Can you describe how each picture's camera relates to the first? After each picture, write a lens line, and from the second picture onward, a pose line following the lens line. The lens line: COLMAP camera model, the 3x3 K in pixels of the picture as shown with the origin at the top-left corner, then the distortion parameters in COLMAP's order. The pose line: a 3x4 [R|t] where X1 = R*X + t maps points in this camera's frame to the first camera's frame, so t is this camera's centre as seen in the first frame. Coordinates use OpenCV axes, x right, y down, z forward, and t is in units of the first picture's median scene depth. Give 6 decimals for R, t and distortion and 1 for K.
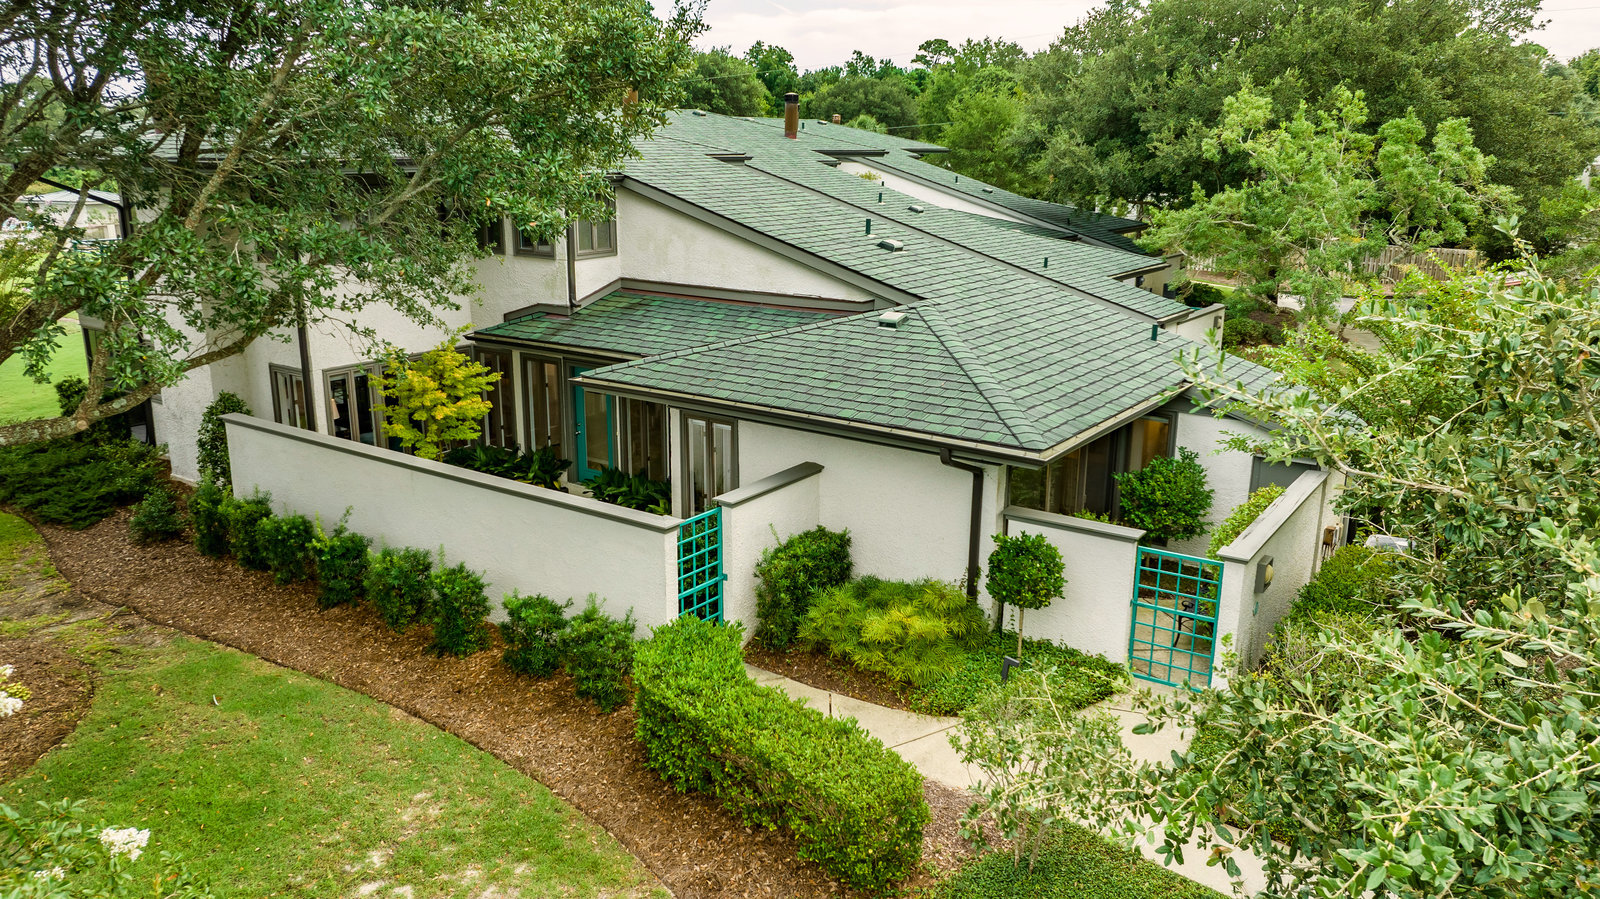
lens RADIAL K [[1166.0, 0, 800.0], [0, 1166.0, 449.5], [0, 0, 1]] dist [-0.005992, 0.006431]
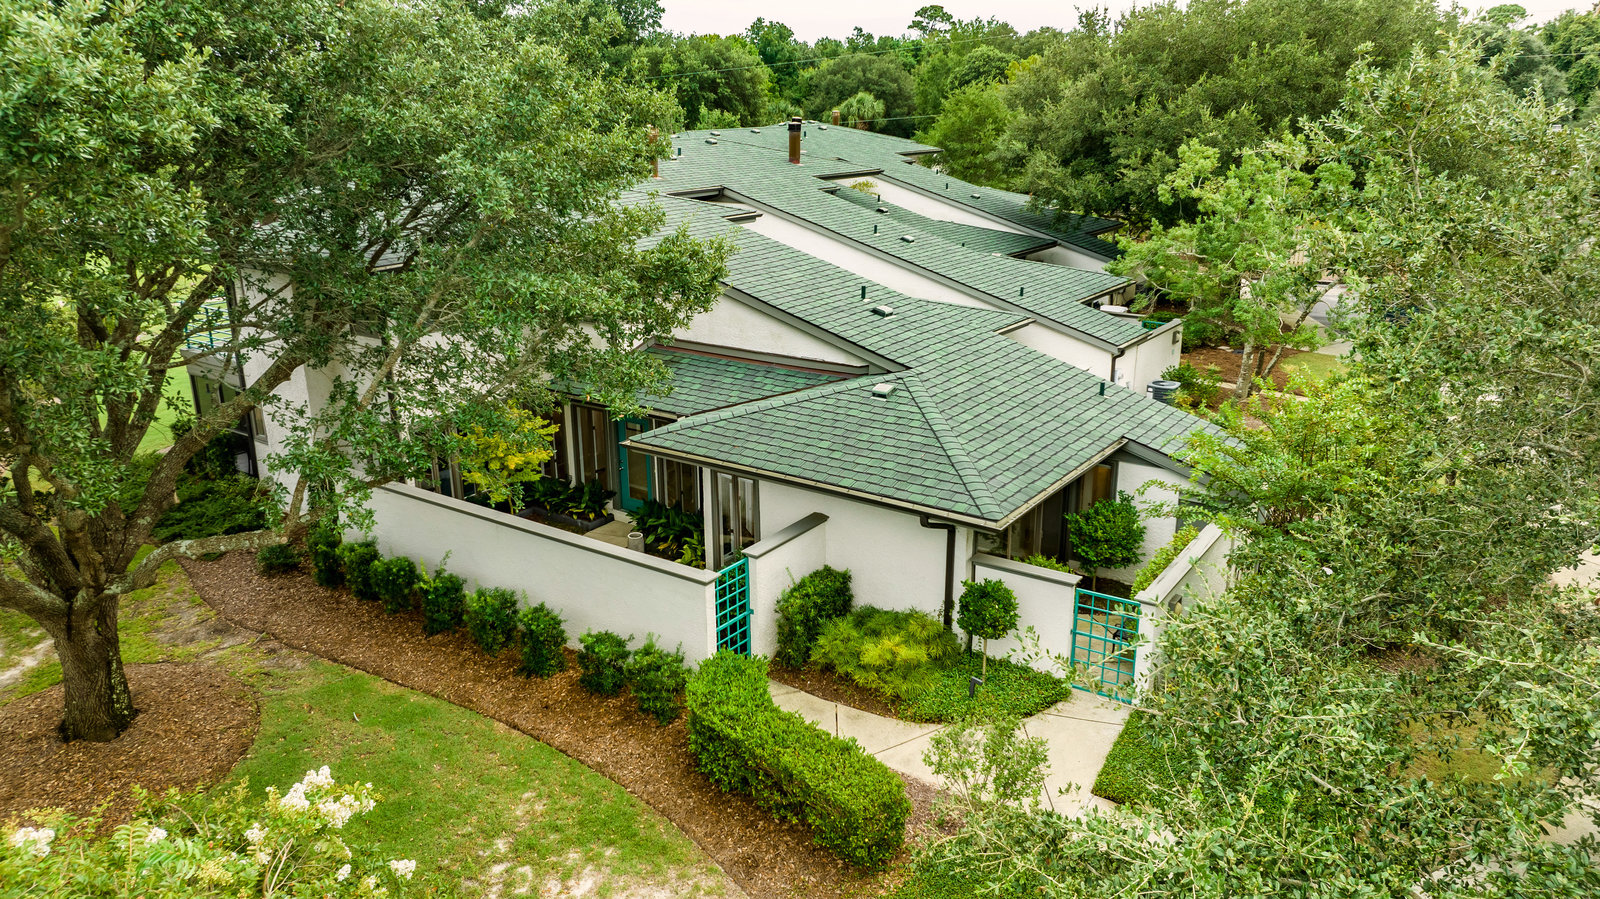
lens RADIAL K [[1131.2, 0, 800.0], [0, 1131.2, 449.5], [0, 0, 1]] dist [0.003425, -0.003238]
pose [[0.999874, -0.014972, -0.005185, -0.003060], [0.015199, 0.998787, 0.046829, -0.119779], [0.004477, -0.046902, 0.998889, -0.210723]]
